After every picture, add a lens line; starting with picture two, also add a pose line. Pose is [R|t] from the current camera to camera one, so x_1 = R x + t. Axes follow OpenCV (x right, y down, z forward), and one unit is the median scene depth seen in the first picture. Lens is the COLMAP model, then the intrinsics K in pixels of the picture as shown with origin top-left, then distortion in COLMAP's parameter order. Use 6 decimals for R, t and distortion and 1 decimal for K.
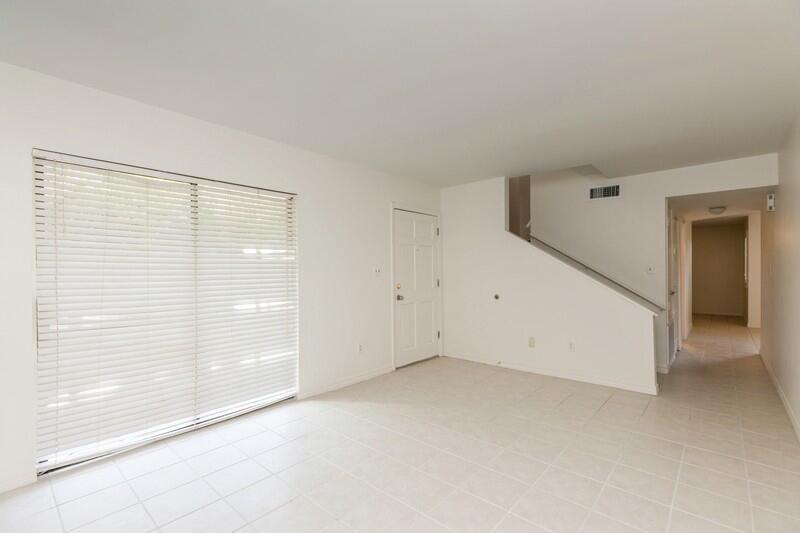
lens RADIAL K [[370.2, 0, 399.4], [0, 370.2, 272.8], [0, 0, 1]] dist [0.004585, 0.000183]
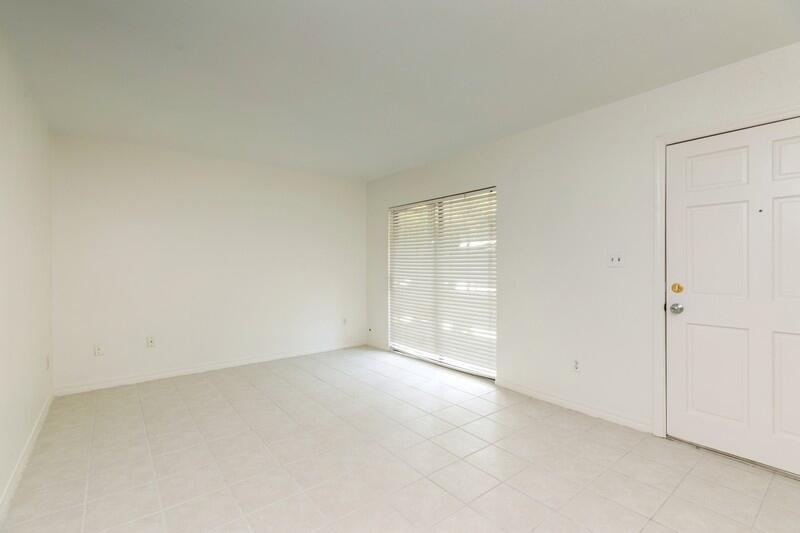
lens RADIAL K [[370.2, 0, 399.3], [0, 370.2, 262.1], [0, 0, 1]] dist [0.004585, 0.000183]
pose [[-0.195312, 0.010235, -0.980688, 0.870024], [0.006760, 0.999936, 0.009090, -0.011462], [0.980718, -0.004854, -0.195368, 1.028599]]
